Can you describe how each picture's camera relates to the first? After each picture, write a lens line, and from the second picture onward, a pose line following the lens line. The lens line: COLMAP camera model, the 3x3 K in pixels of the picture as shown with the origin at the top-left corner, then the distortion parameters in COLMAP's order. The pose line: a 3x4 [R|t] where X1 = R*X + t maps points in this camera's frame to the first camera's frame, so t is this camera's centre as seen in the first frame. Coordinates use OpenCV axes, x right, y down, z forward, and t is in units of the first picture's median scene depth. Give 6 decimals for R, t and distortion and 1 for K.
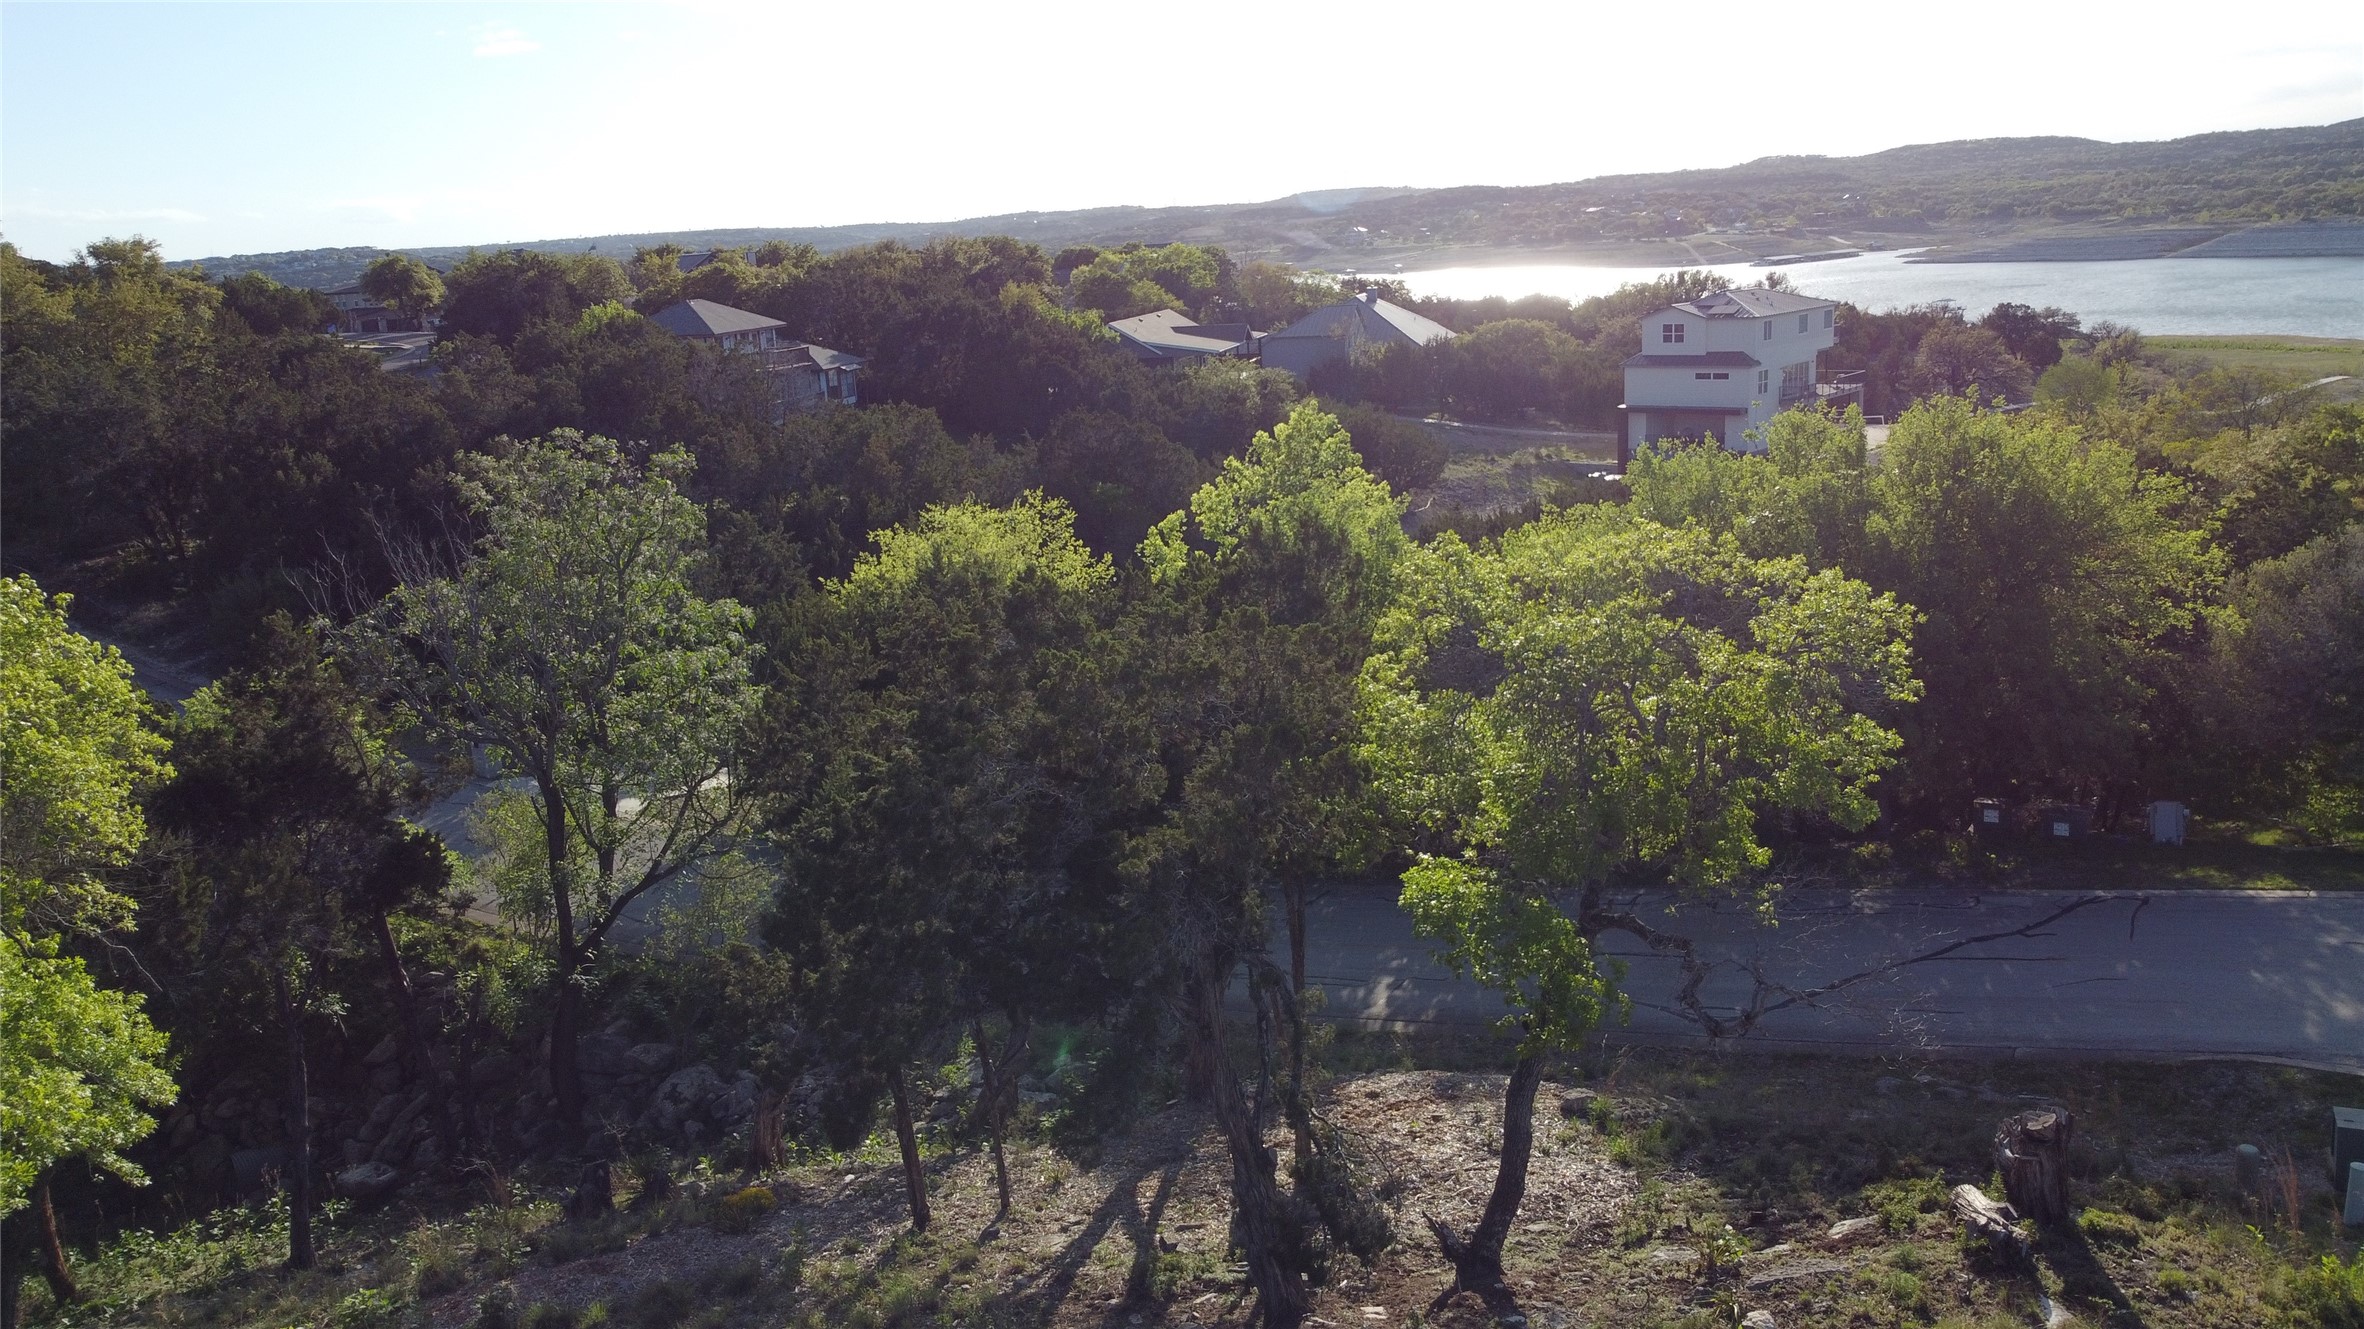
lens RADIAL K [[1806.7, 0, 1182.0], [0, 1806.7, 664.5], [0, 0, 1]] dist [-0.004013, 0.007101]
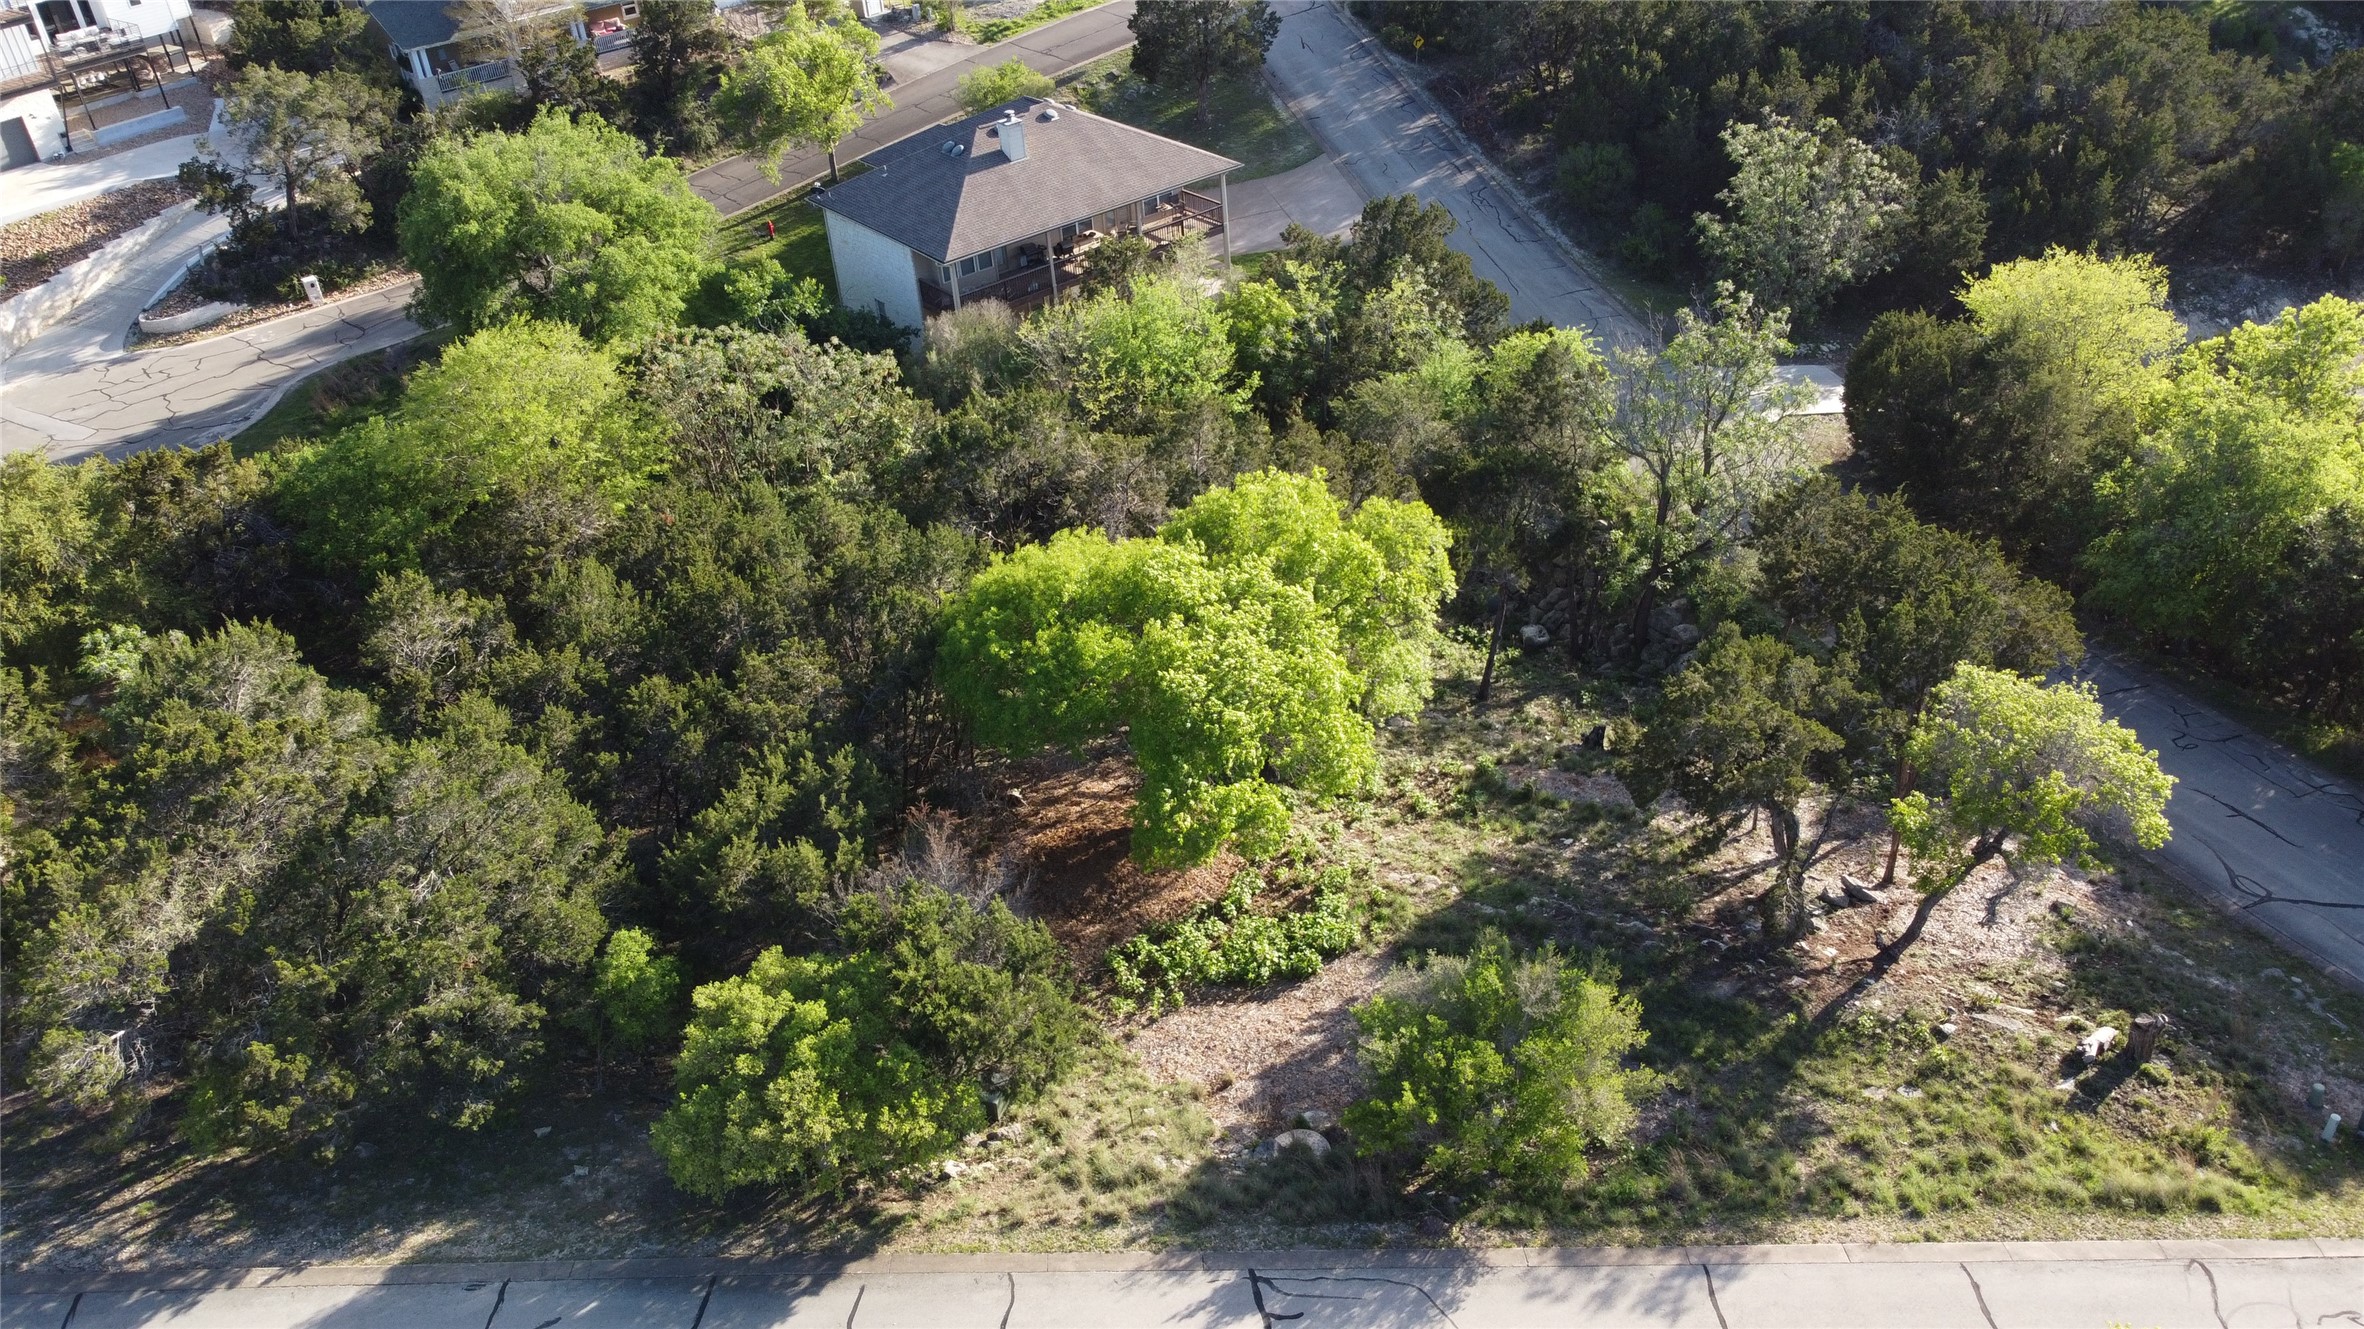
lens RADIAL K [[1806.7, 0, 1182.0], [0, 1806.7, 664.5], [0, 0, 1]] dist [-0.004013, 0.007101]
pose [[0.749037, 0.368075, -0.550876, 0.172447], [-0.125975, 0.895432, 0.427003, -0.241996], [0.650441, -0.250445, 0.717080, -0.318518]]
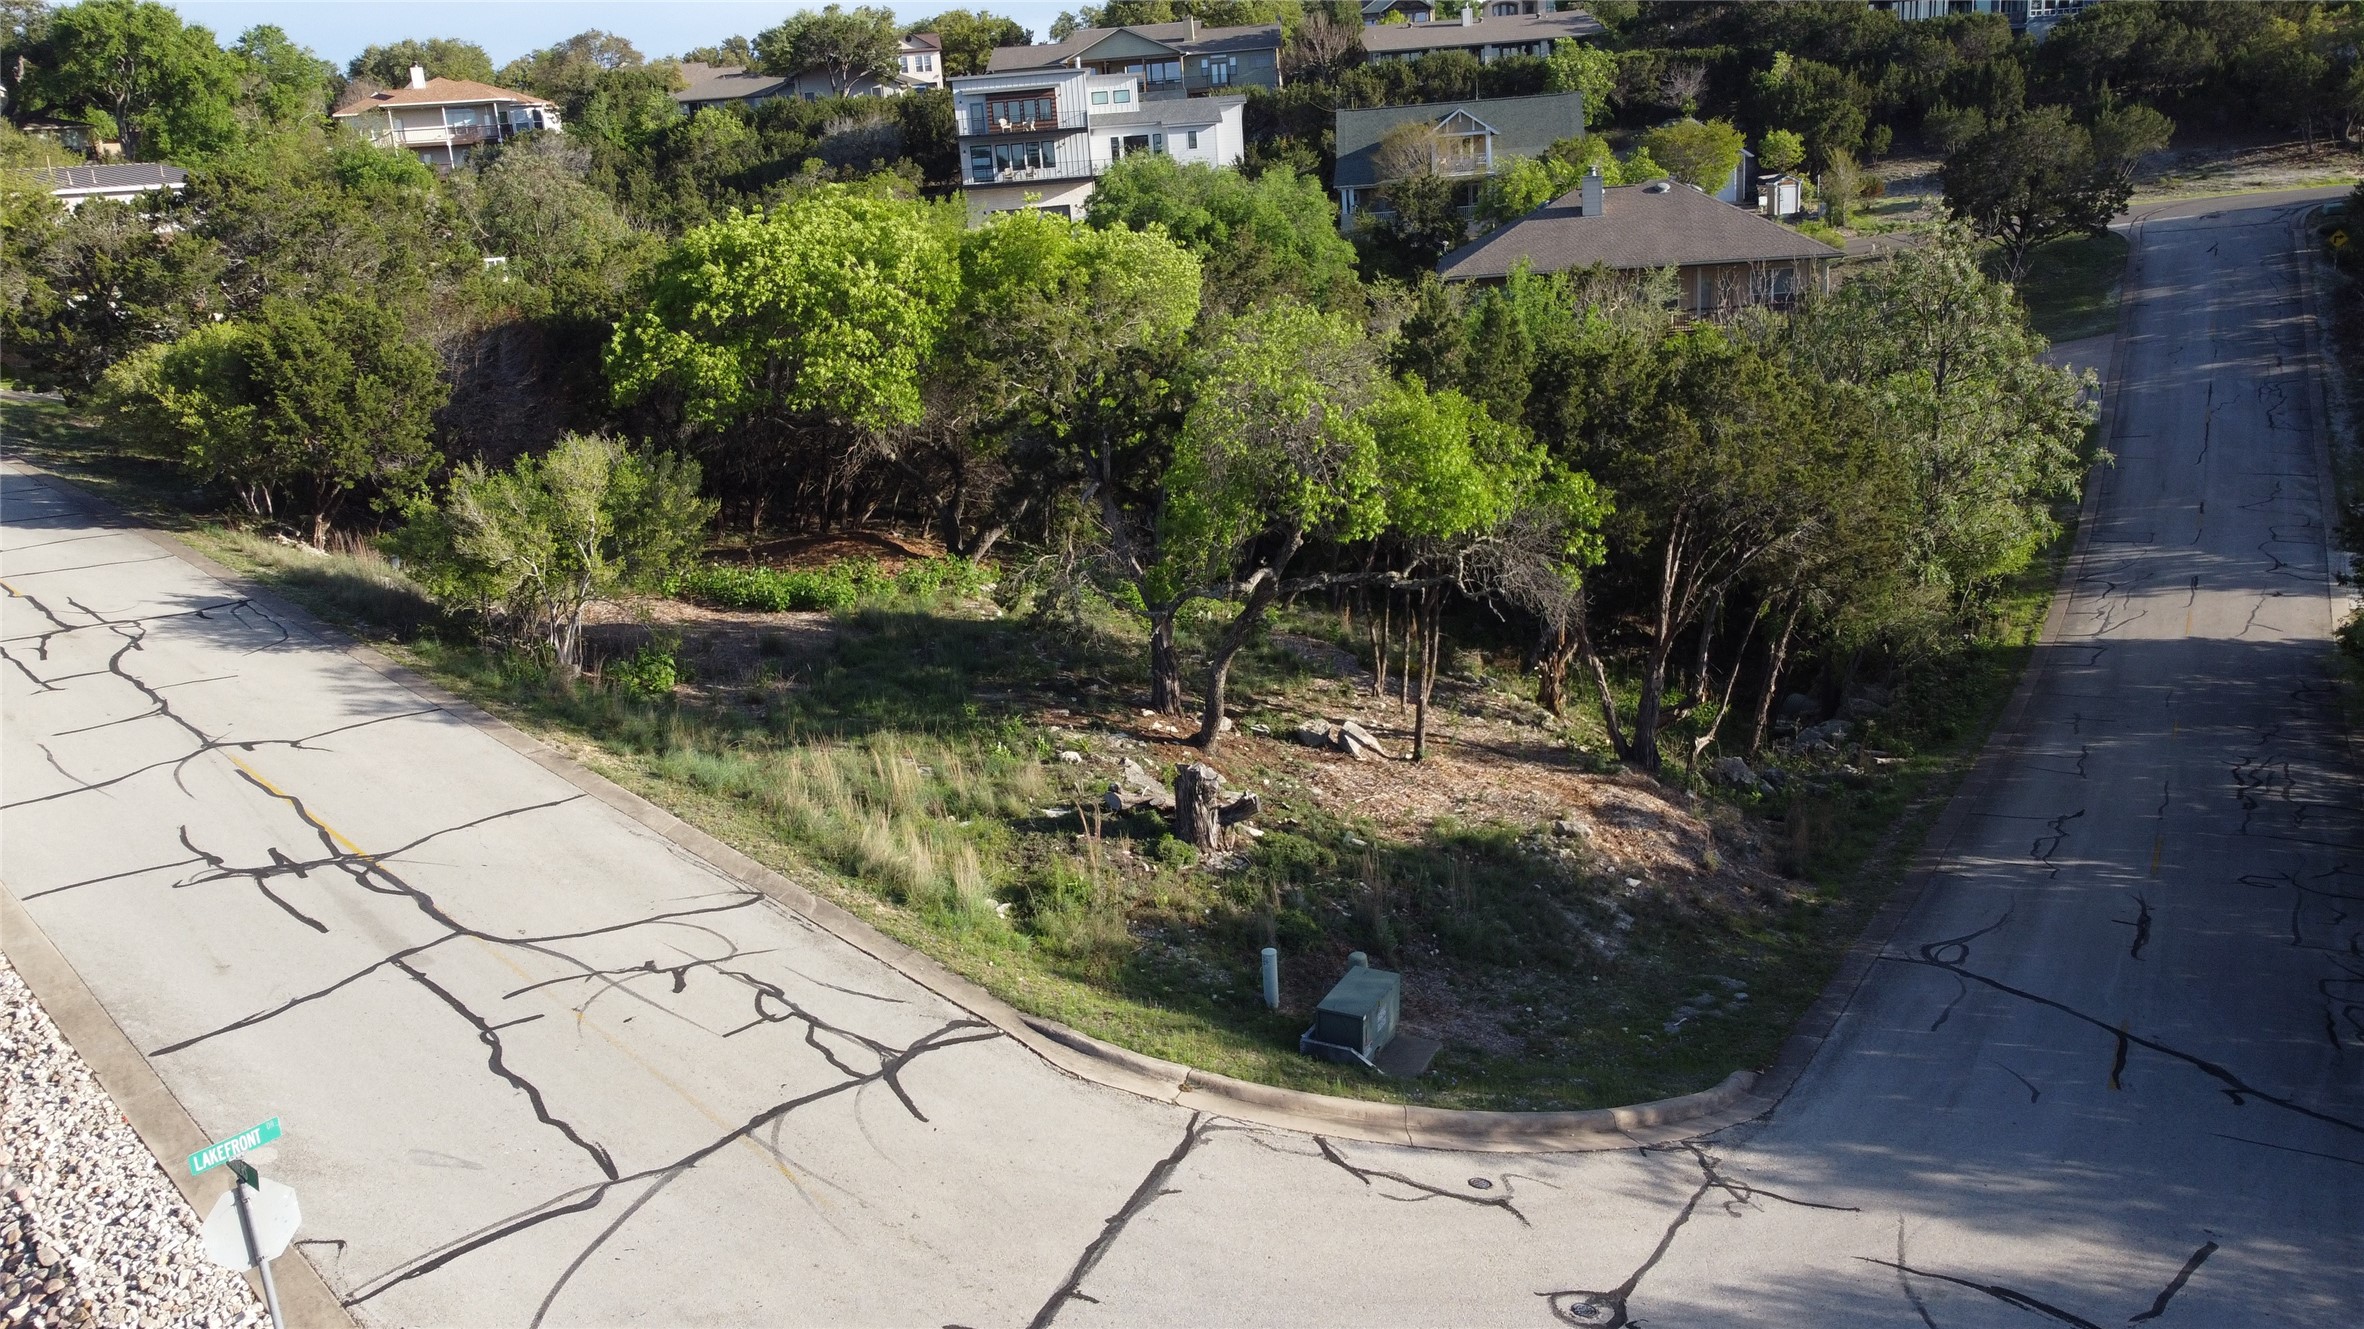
lens RADIAL K [[1801.6, 0, 1181.6], [0, 1801.6, 673.7], [0, 0, 1]] dist [0.003775, -0.008133]
pose [[0.032323, 0.326405, -0.944677, 0.472232], [-0.167553, 0.933565, 0.316833, -0.067708], [0.985333, 0.148042, 0.084866, 0.231296]]
